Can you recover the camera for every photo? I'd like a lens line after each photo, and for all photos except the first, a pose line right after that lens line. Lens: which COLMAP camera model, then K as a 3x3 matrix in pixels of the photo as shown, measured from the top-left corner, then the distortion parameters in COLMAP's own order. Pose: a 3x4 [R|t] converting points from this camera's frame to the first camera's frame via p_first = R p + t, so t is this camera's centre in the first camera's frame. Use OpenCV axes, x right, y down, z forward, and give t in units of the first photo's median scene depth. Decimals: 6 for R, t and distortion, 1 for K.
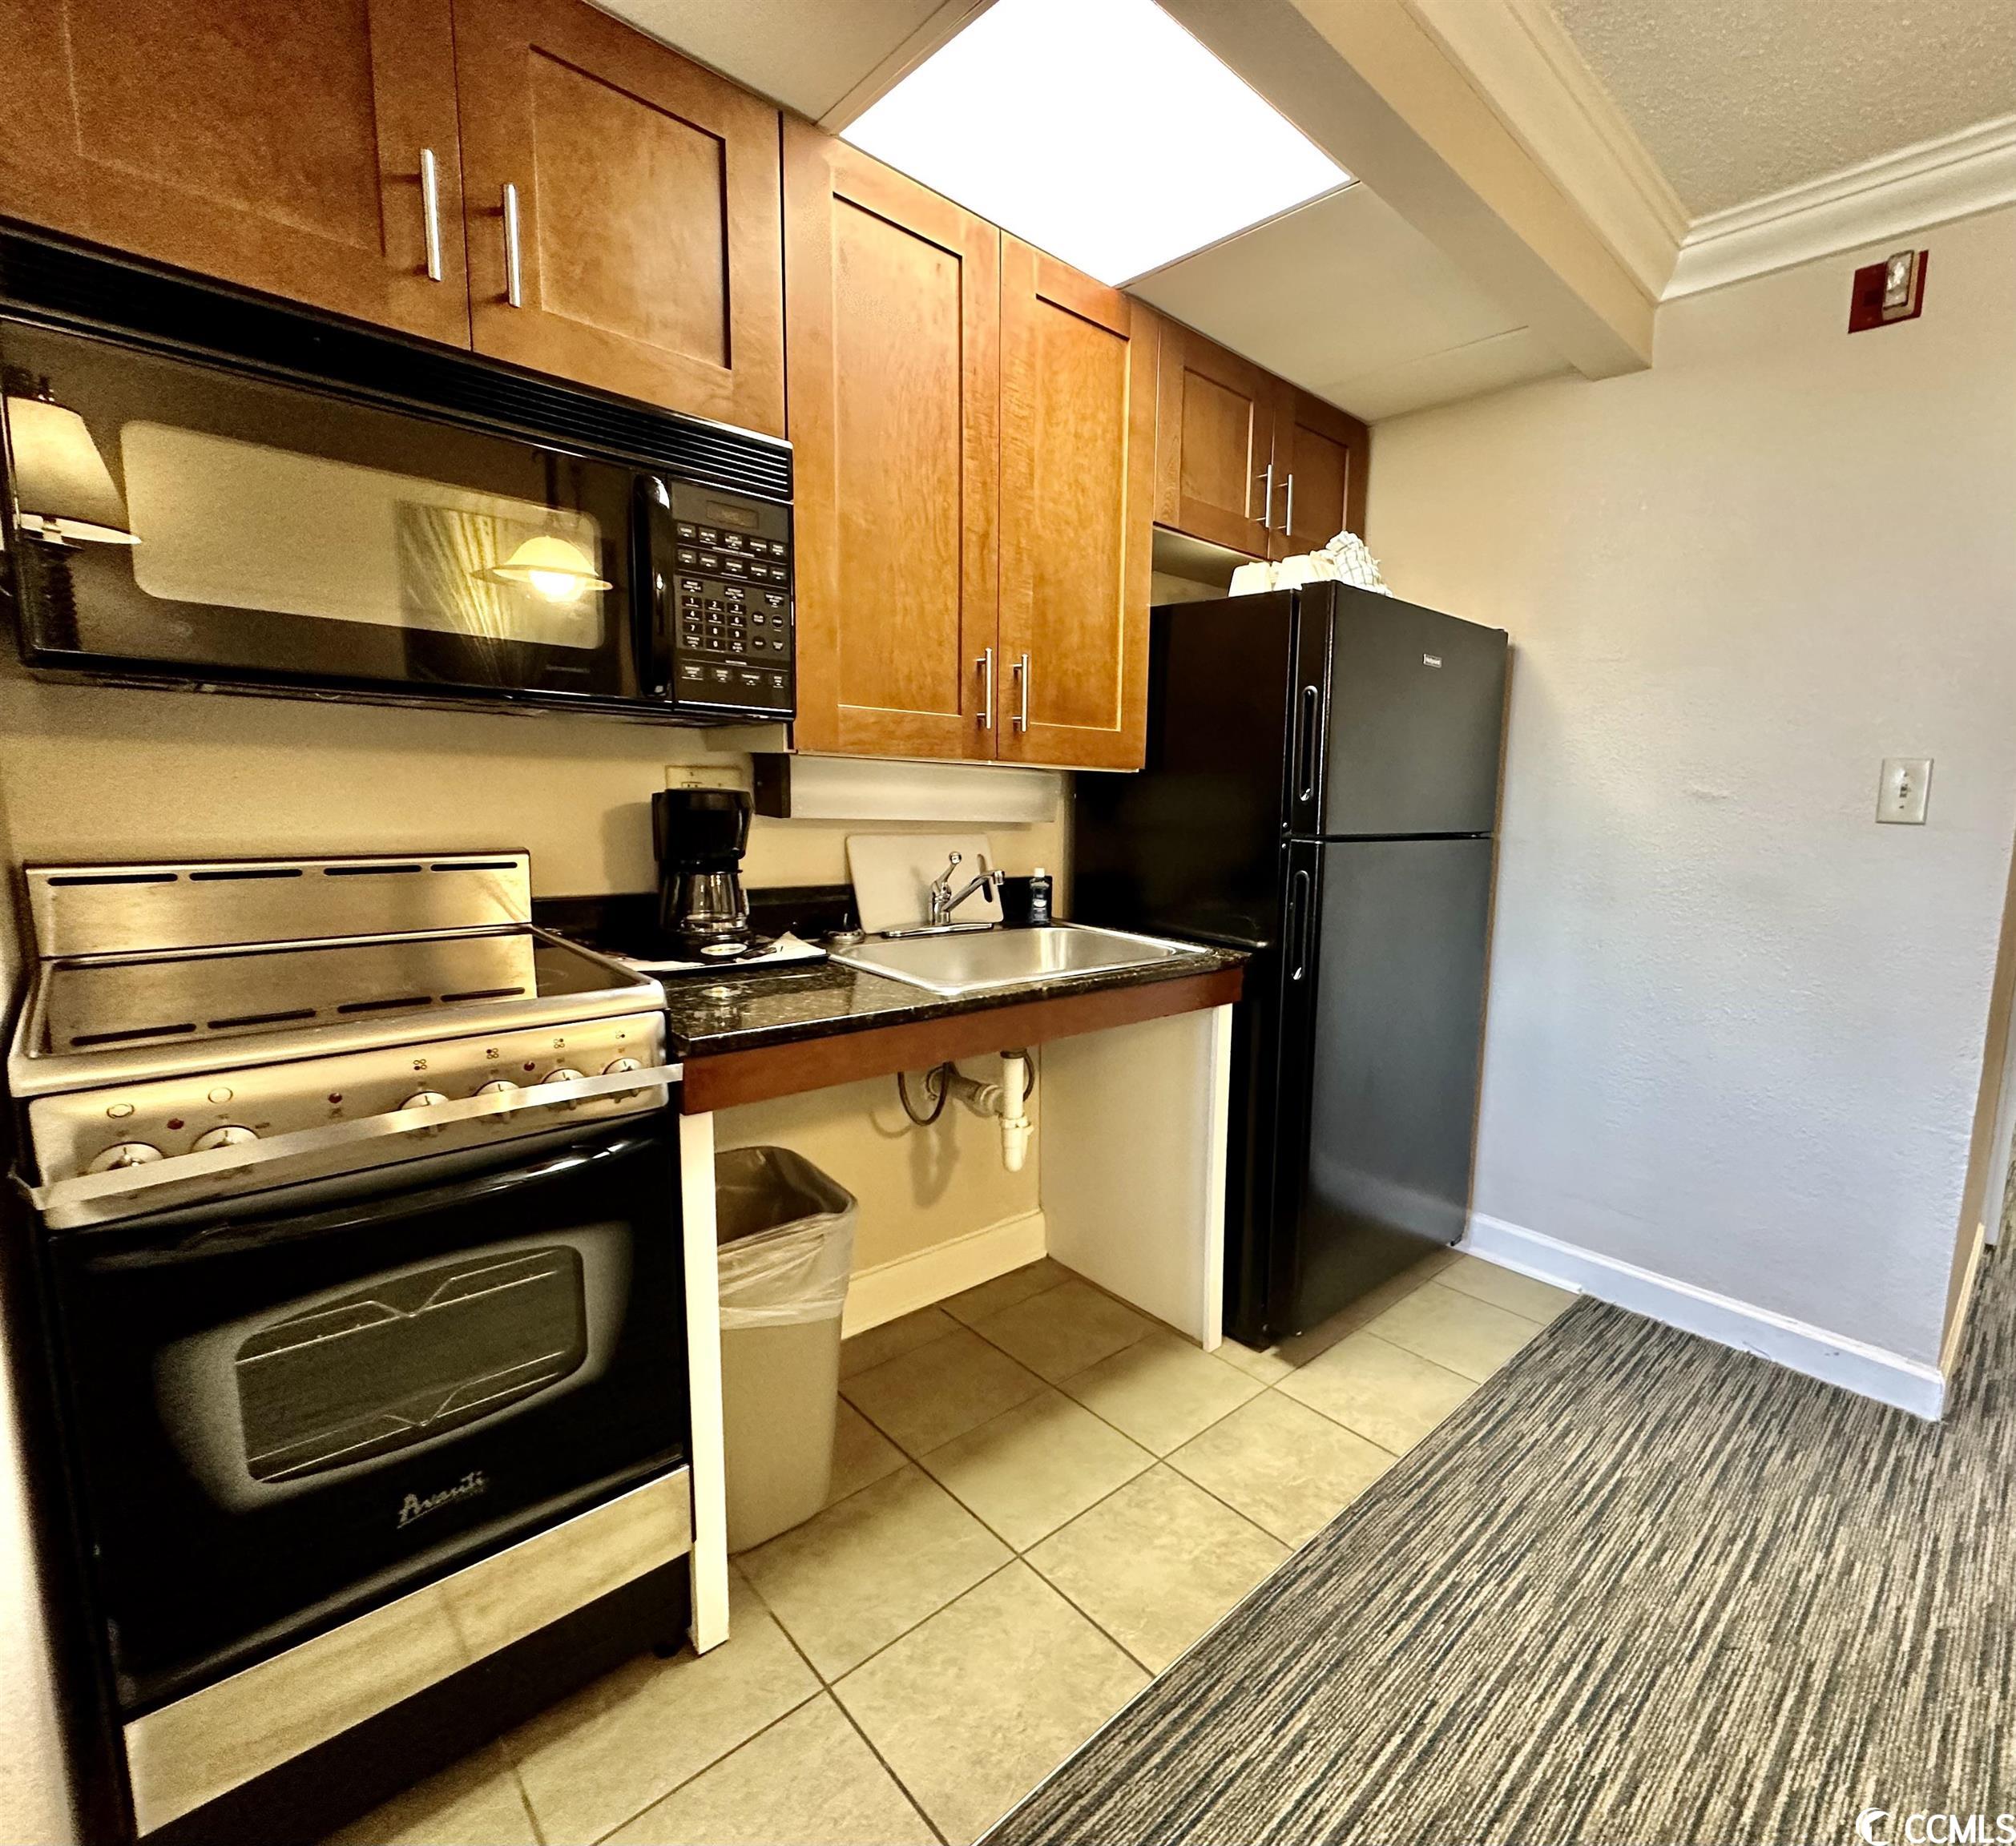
lens RADIAL K [[984.0, 0, 1233.9], [0, 984.0, 917.4], [0, 0, 1]] dist [0.002724, 0.000743]
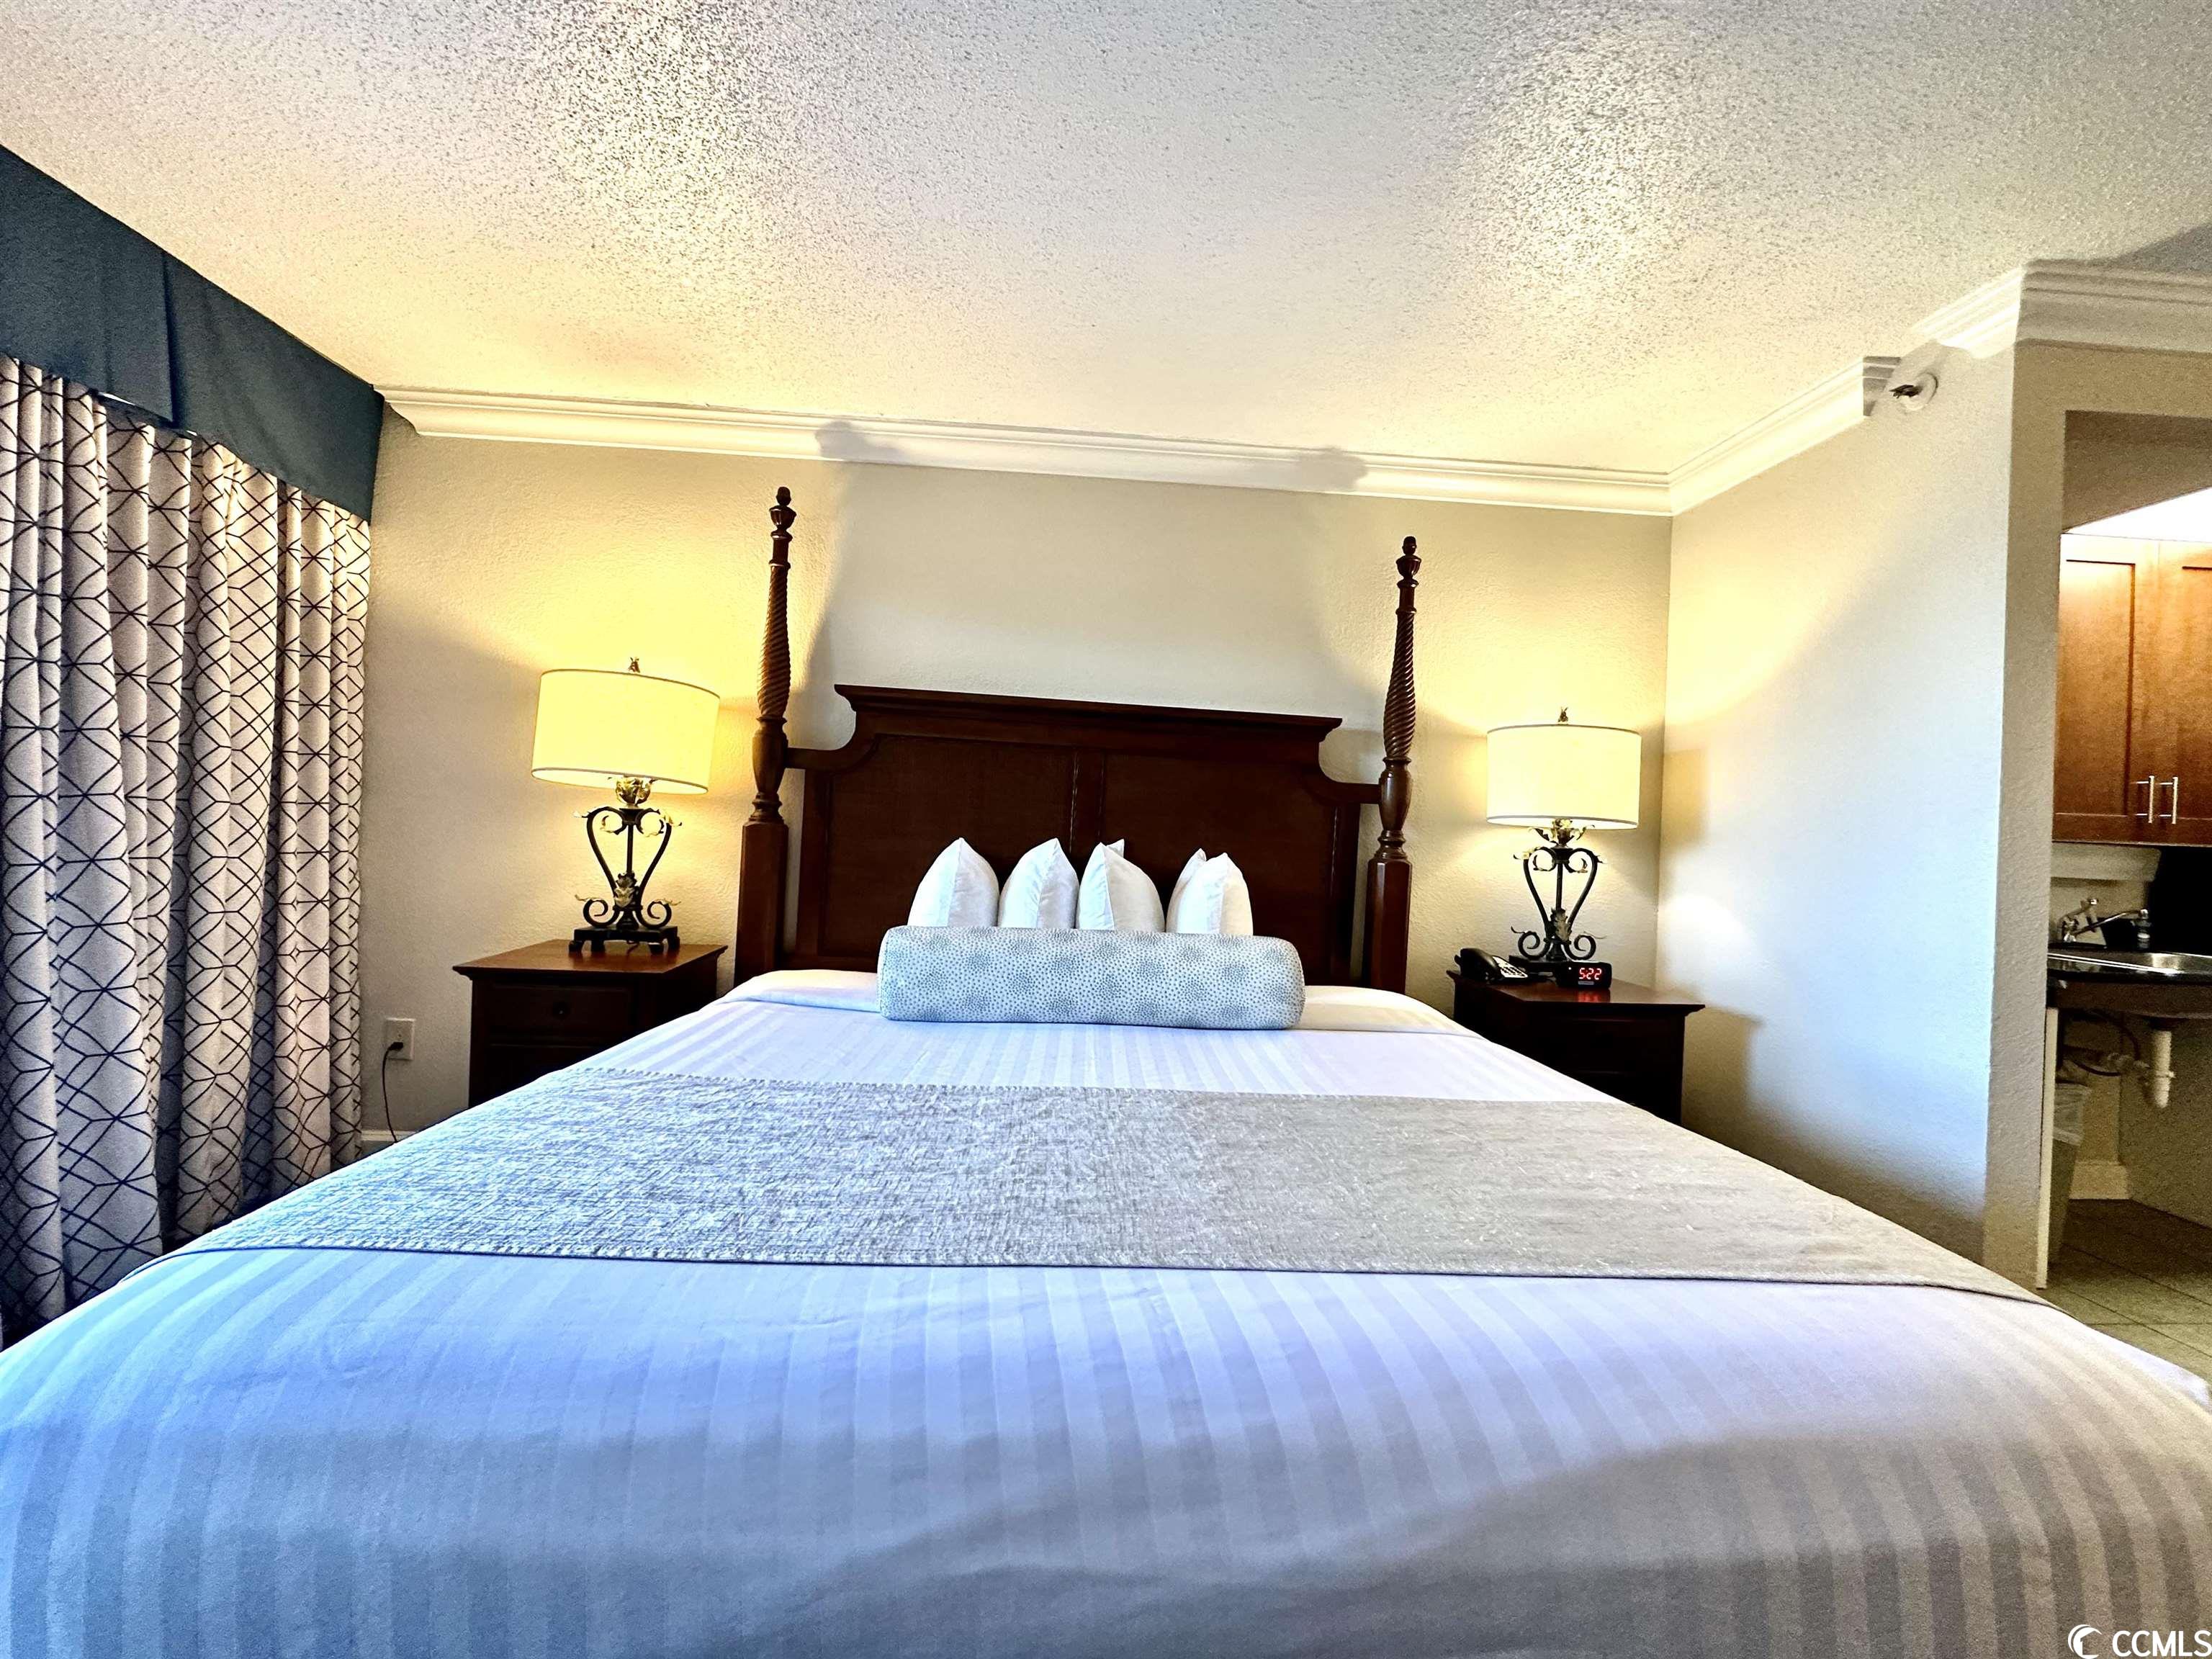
lens RADIAL K [[889.0, 0, 1106.7], [0, 889.0, 828.0], [0, 0, 1]] dist [-0.001468, 0.000564]
pose [[0.706888, -0.012061, -0.707223, -0.448238], [-0.100350, 0.988031, -0.117153, 0.174451], [0.700171, 0.153783, 0.697217, -1.317367]]
